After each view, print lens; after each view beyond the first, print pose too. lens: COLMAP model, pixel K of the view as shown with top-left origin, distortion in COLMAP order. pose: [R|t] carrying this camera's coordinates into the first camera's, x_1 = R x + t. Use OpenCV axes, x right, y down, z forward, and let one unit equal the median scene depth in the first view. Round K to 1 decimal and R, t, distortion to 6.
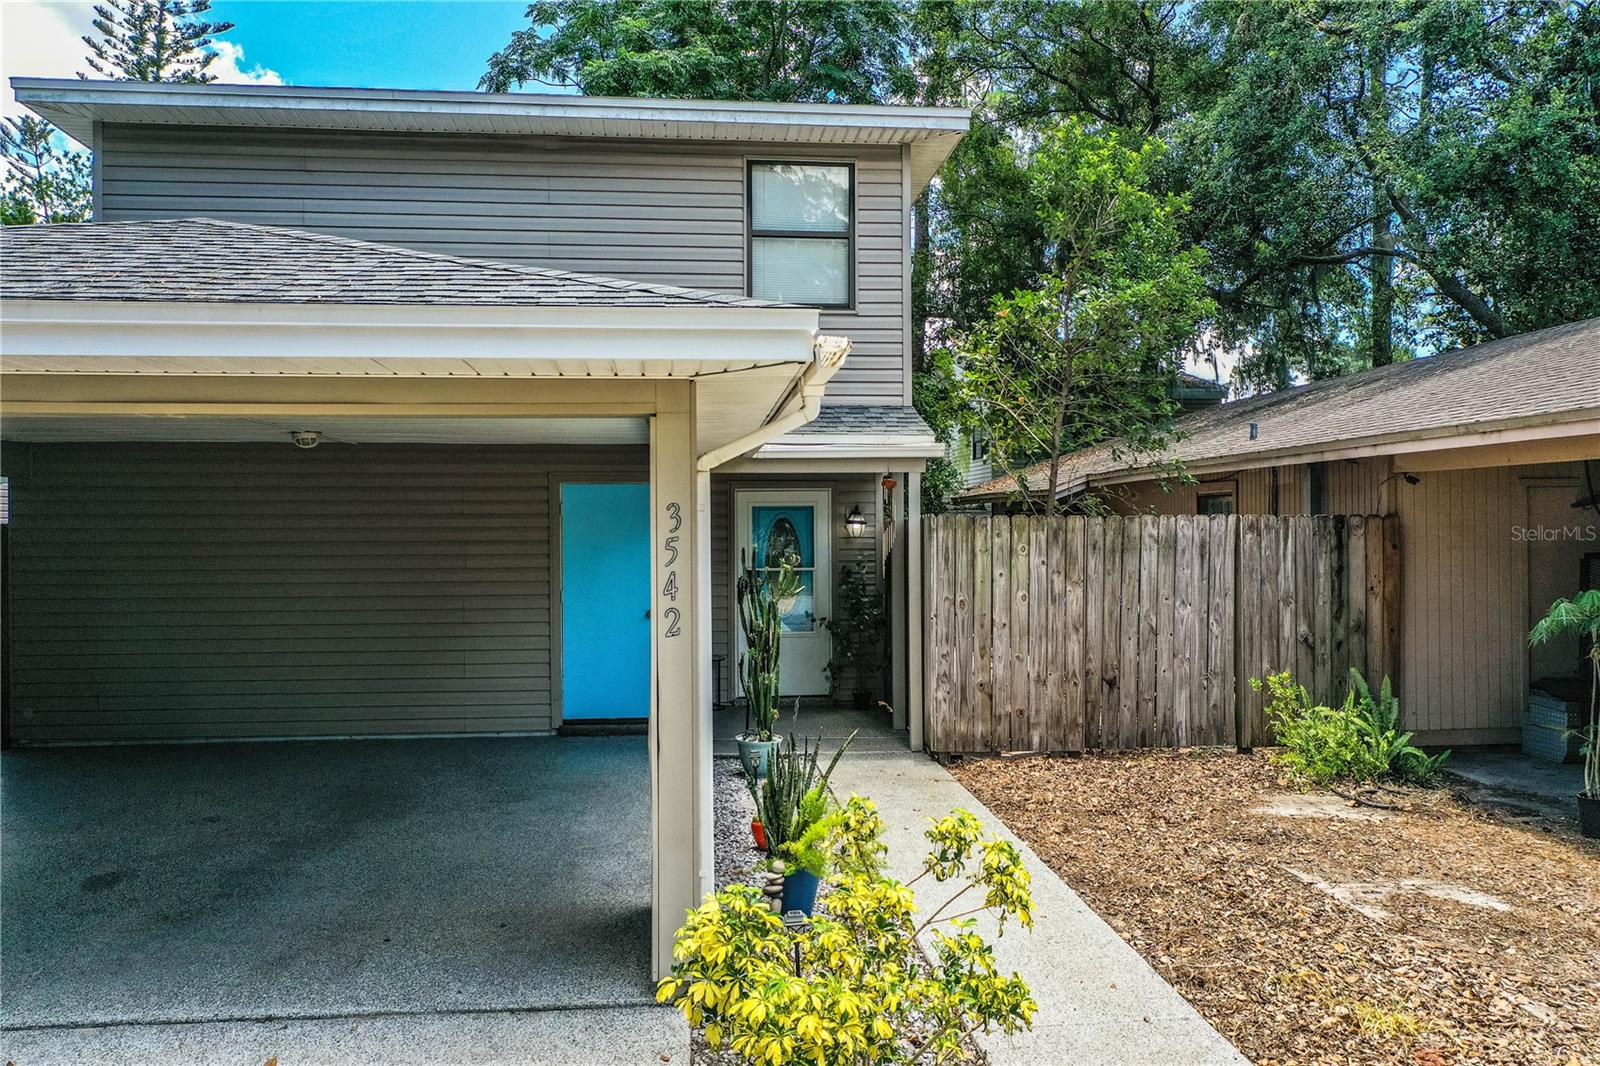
lens RADIAL K [[1244.2, 0, 800.0], [0, 1244.2, 533.0], [0, 0, 1]] dist [0.003008, -0.002883]
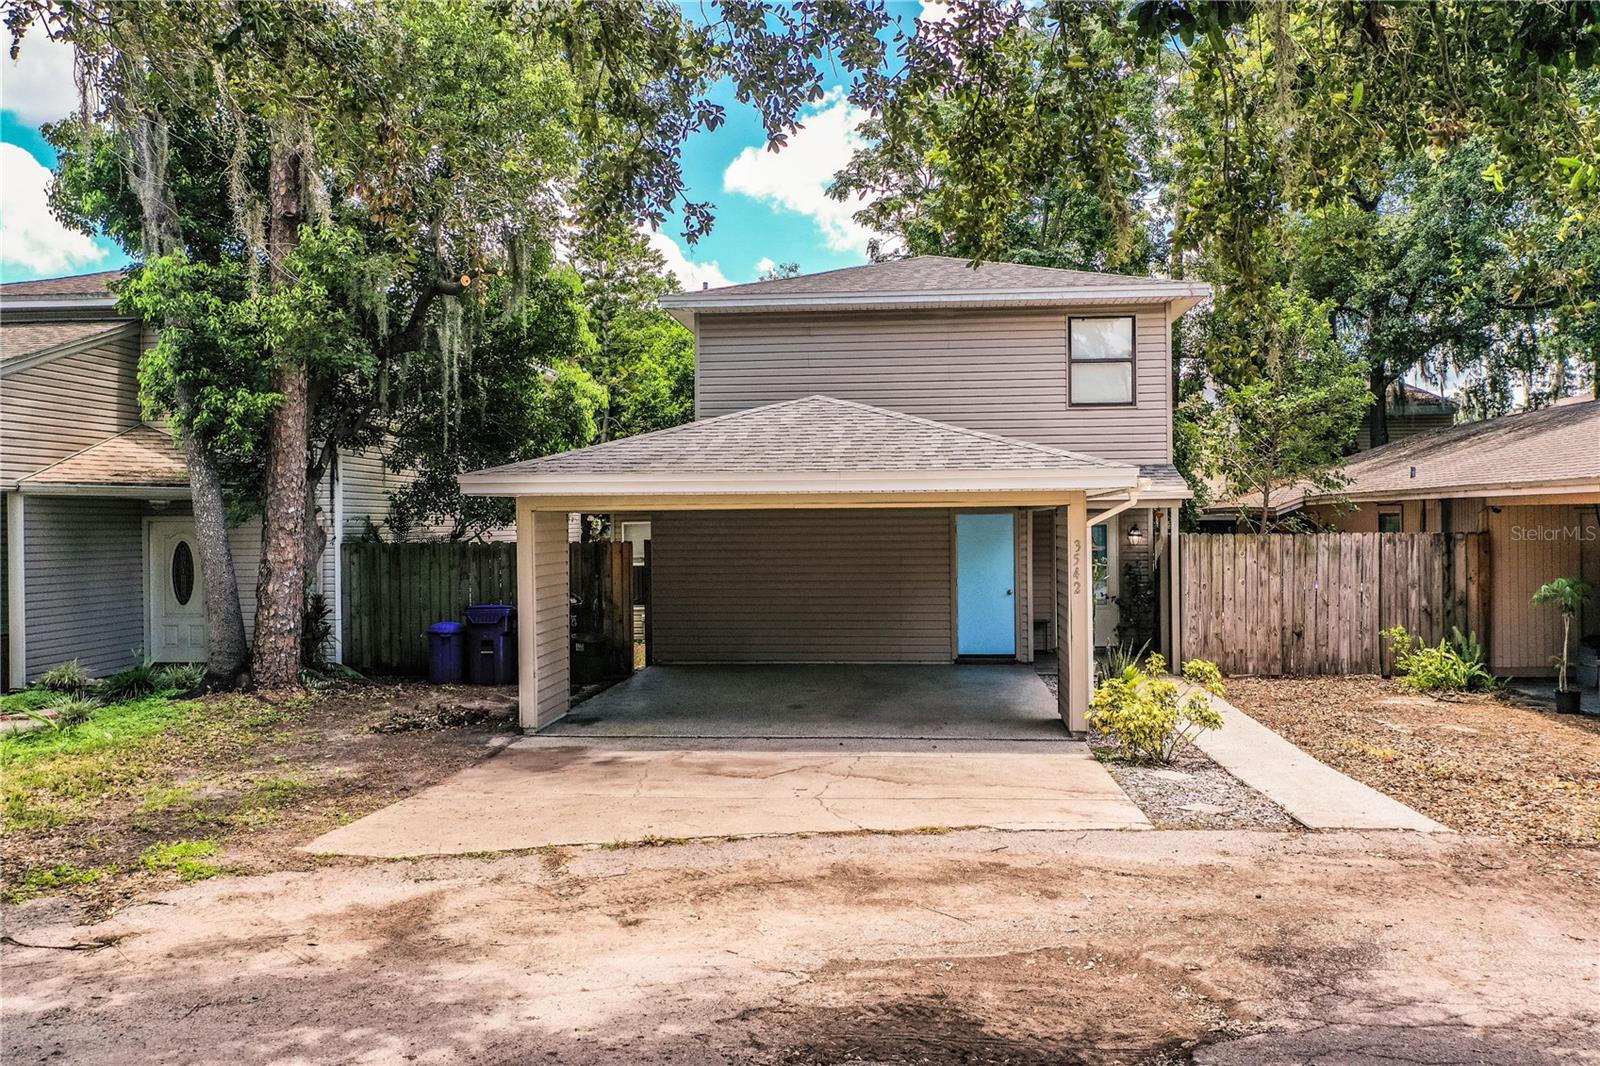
lens RADIAL K [[1257.5, 0, 800.0], [0, 1257.5, 533.0], [0, 0, 1]] dist [0.002648, -0.002174]
pose [[0.981378, -0.003706, -0.192048, -0.078601], [0.004770, 0.999976, 0.005076, -0.026129], [0.192025, -0.005898, 0.981372, -0.763128]]
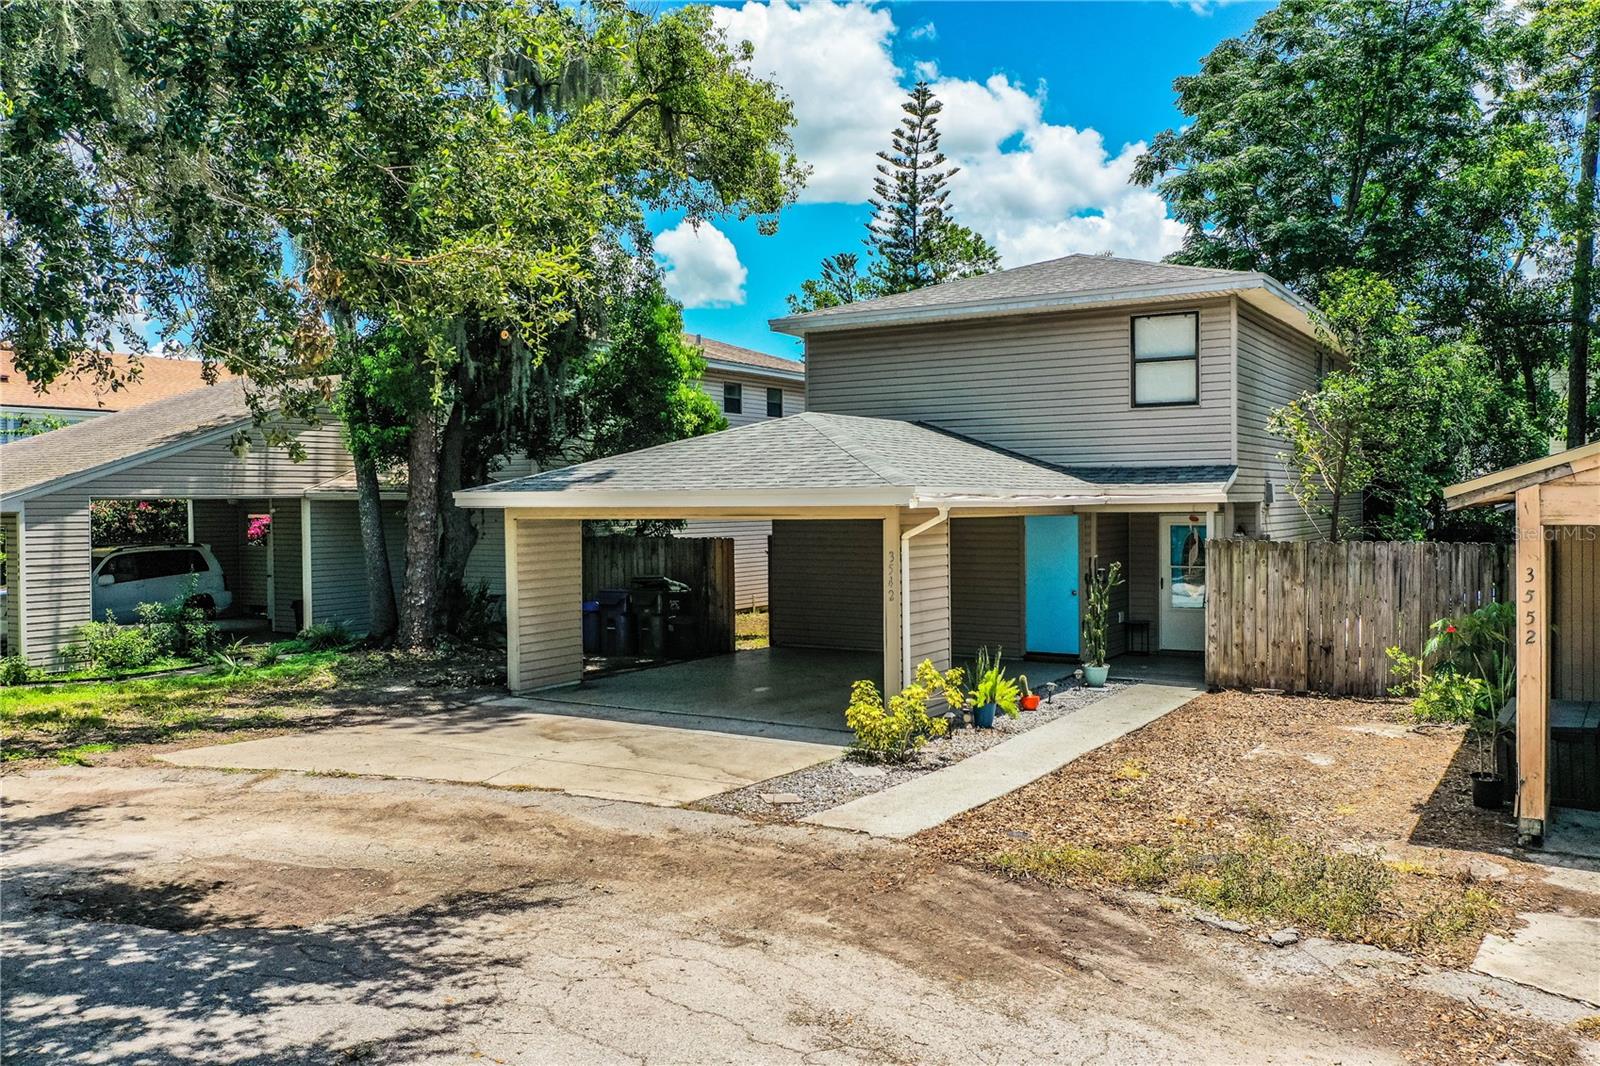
lens RADIAL K [[1244.2, 0, 800.0], [0, 1244.2, 533.0], [0, 0, 1]] dist [0.003008, -0.002883]
pose [[0.792653, 0.011807, -0.609559, 0.663578], [0.003031, 0.999724, 0.023306, -0.061114], [0.609665, -0.020321, 0.792398, -0.606899]]
